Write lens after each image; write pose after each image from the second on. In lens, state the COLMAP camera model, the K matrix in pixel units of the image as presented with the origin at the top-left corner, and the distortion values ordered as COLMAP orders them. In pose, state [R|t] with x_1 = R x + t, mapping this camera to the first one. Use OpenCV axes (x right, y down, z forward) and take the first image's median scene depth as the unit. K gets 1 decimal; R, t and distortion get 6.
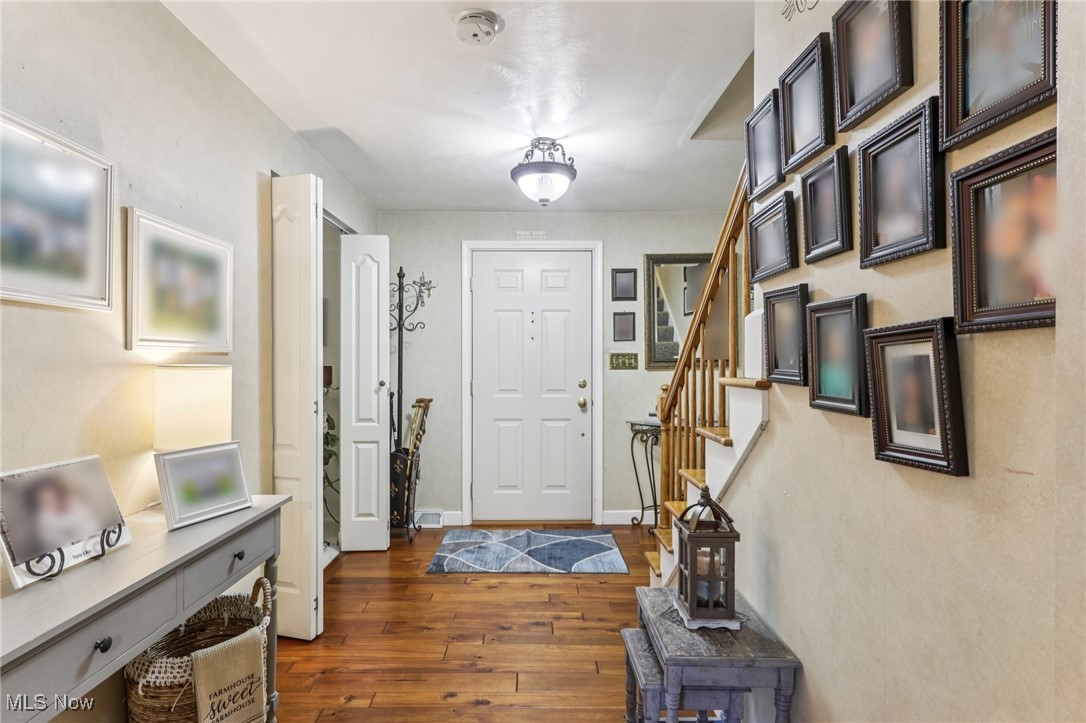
lens RADIAL K [[547.0, 0, 528.8], [0, 547.0, 359.2], [0, 0, 1]] dist [-0.003305, 0.000312]
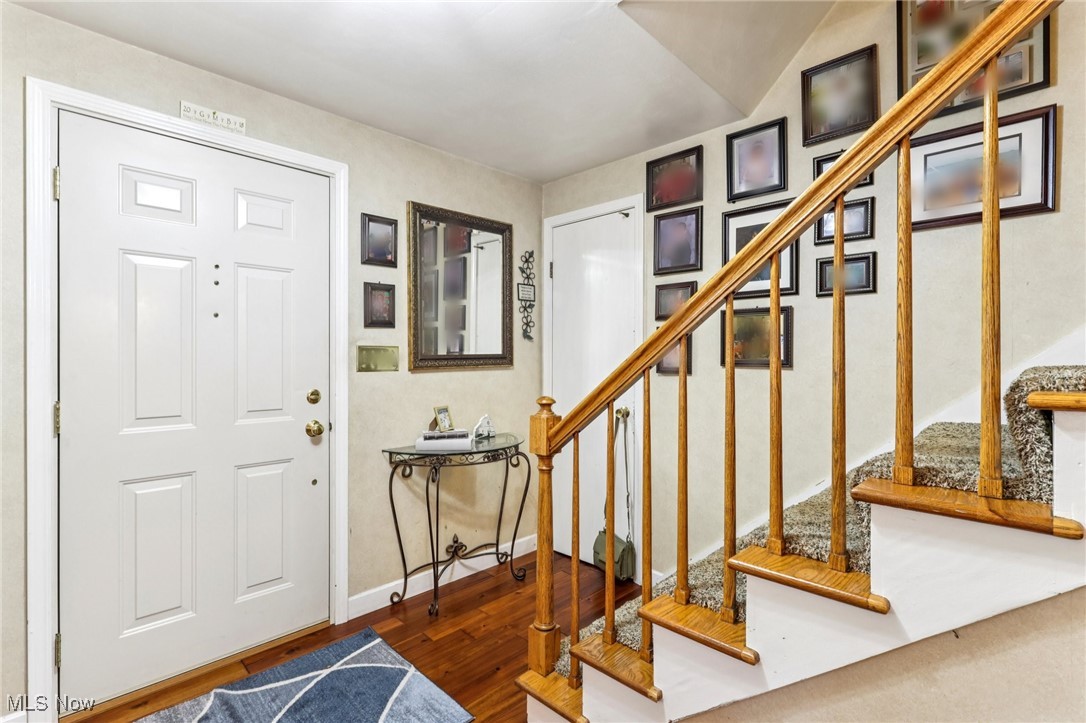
lens RADIAL K [[506.4, 0, 537.0], [0, 506.4, 359.7], [0, 0, 1]] dist [-0.001151, 0.000110]
pose [[0.706457, -0.000932, 0.707756, -0.120256], [-0.002996, 0.999986, 0.004307, 0.001655], [-0.707750, -0.005163, 0.706444, 0.440873]]
